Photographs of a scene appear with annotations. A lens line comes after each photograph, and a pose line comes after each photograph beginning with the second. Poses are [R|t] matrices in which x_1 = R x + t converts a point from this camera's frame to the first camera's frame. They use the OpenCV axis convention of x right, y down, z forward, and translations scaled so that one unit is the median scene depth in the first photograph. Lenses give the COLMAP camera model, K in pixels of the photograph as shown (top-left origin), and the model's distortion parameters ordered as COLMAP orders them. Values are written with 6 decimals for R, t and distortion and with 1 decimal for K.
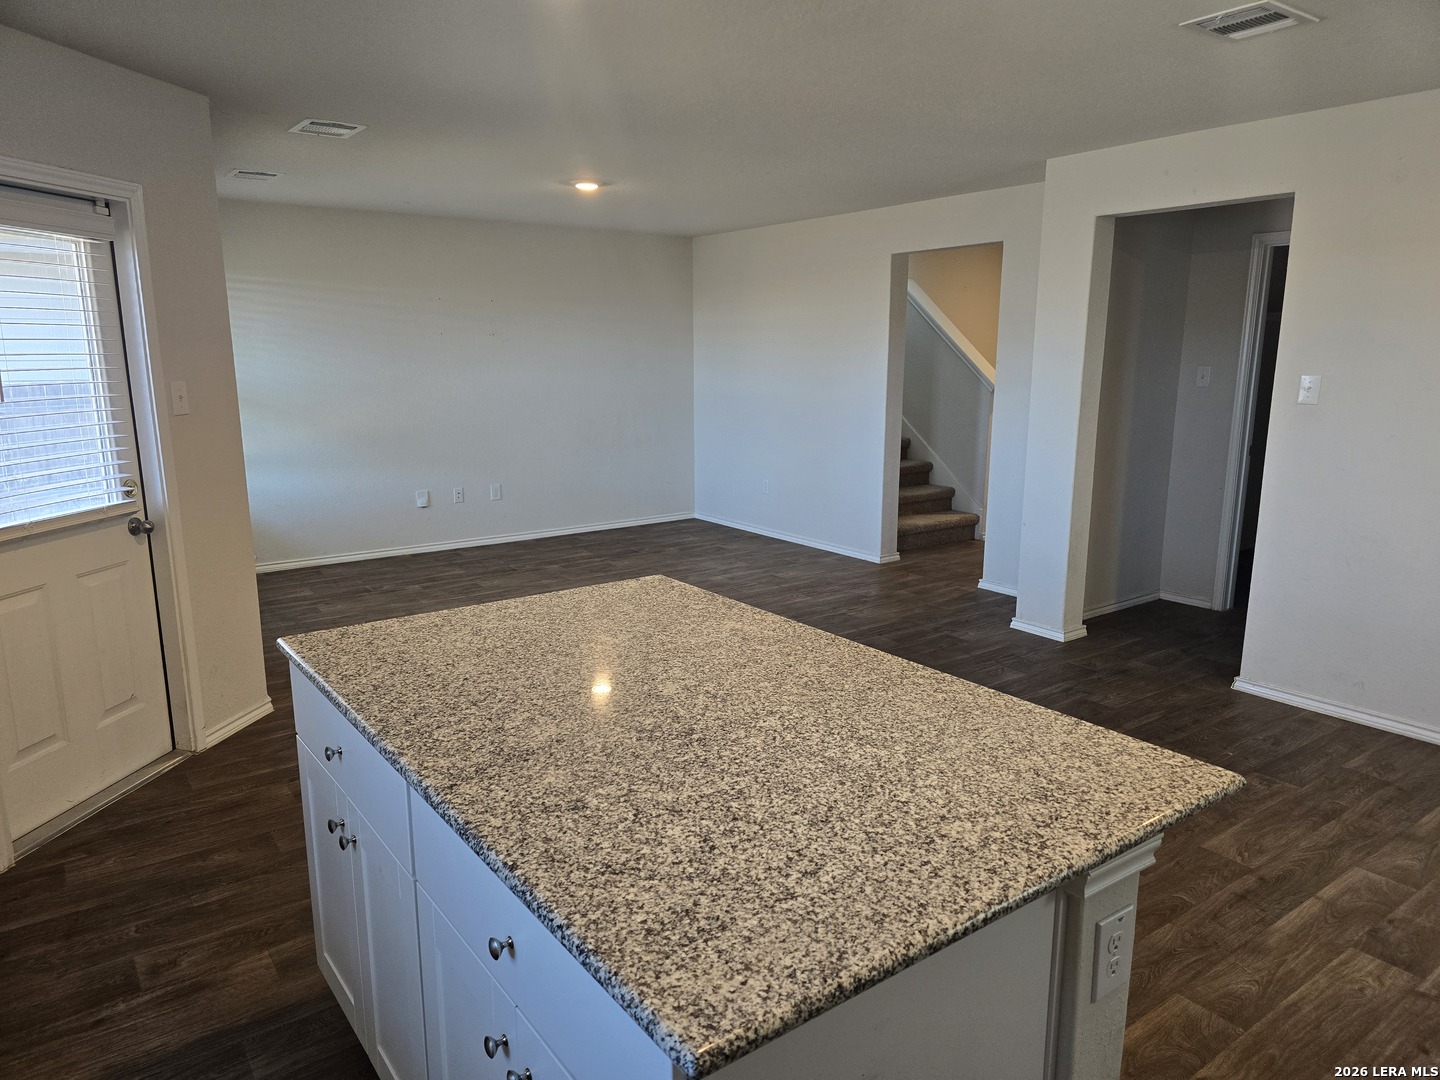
lens RADIAL K [[975.1, 0, 722.8], [0, 975.1, 551.2], [0, 0, 1]] dist [0.067716, -0.077830]
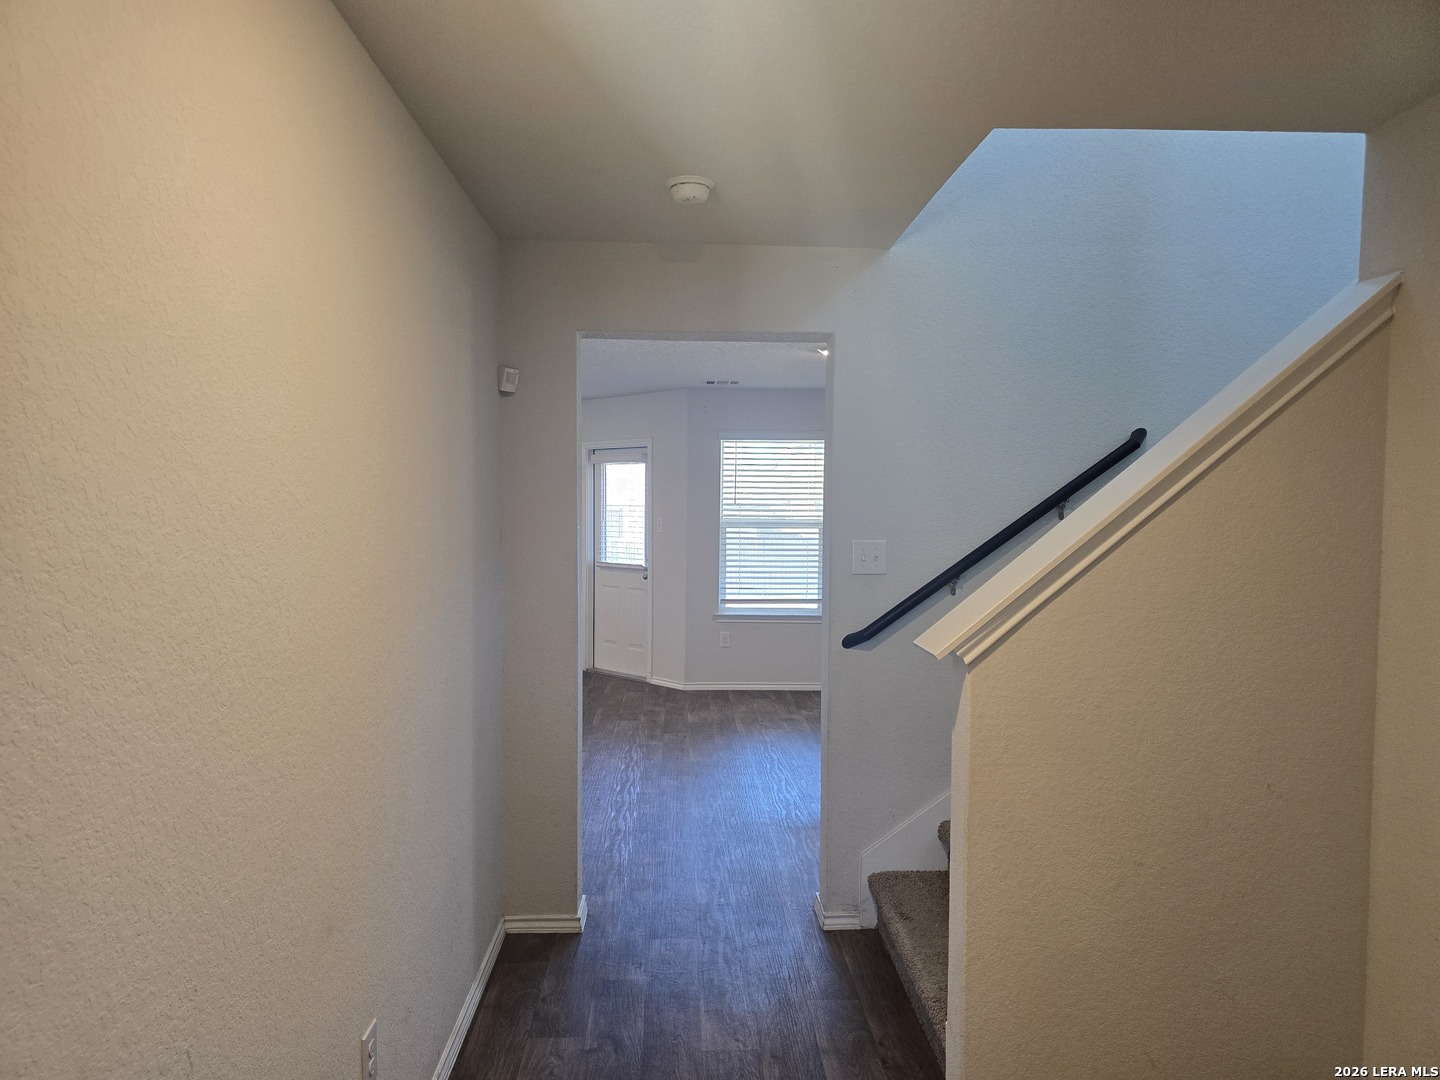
lens RADIAL K [[974.3, 0, 709.1], [0, 974.3, 544.4], [0, 0, 1]] dist [0.064859, -0.069720]
pose [[-0.558674, 0.043027, -0.828271, 1.302846], [-0.176278, 0.969677, 0.169273, -0.537134], [0.810438, 0.240574, -0.534148, 2.412001]]
